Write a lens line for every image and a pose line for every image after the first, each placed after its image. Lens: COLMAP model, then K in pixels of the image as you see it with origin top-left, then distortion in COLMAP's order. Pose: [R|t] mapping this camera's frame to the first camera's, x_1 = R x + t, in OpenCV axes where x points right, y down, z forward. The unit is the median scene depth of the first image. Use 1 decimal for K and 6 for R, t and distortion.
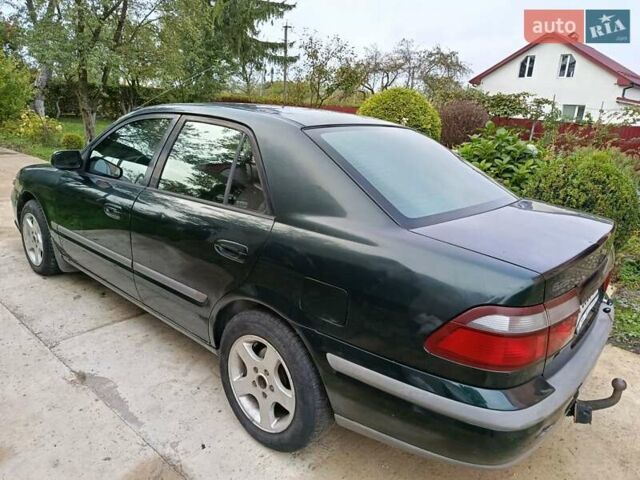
lens RADIAL K [[455.9, 0, 321.6], [0, 455.9, 239.6], [0, 0, 1]] dist [0.019122, -0.004361]
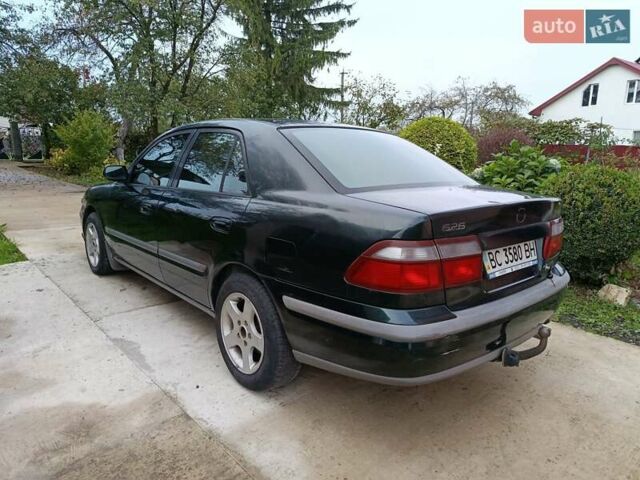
lens RADIAL K [[458.9, 0, 320.3], [0, 458.9, 237.8], [0, 0, 1]] dist [0.021087, -0.003694]
pose [[0.989390, -0.015442, -0.144464, 0.063539], [0.001674, 0.995482, -0.094940, 0.044821], [0.145277, 0.093691, 0.984945, -0.049979]]
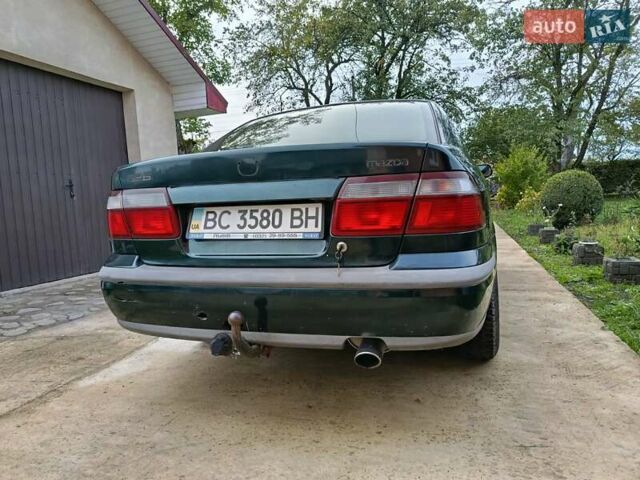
lens RADIAL K [[455.9, 0, 321.6], [0, 455.9, 239.6], [0, 0, 1]] dist [0.019122, -0.004361]
pose [[0.357793, -0.003878, -0.933793, 0.352894], [-0.186116, 0.979632, -0.075381, 0.048882], [0.915065, 0.200765, 0.349784, 0.198882]]
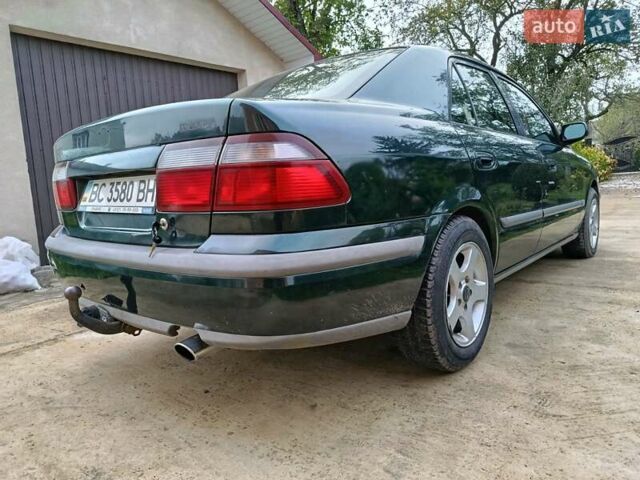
lens RADIAL K [[455.7, 0, 317.5], [0, 455.7, 242.0], [0, 0, 1]] dist [0.006021, 0.002856]
pose [[-0.030863, 0.062162, -0.997589, 0.345778], [-0.223074, 0.972462, 0.067497, 0.016481], [0.974313, 0.224620, -0.016146, 0.342024]]
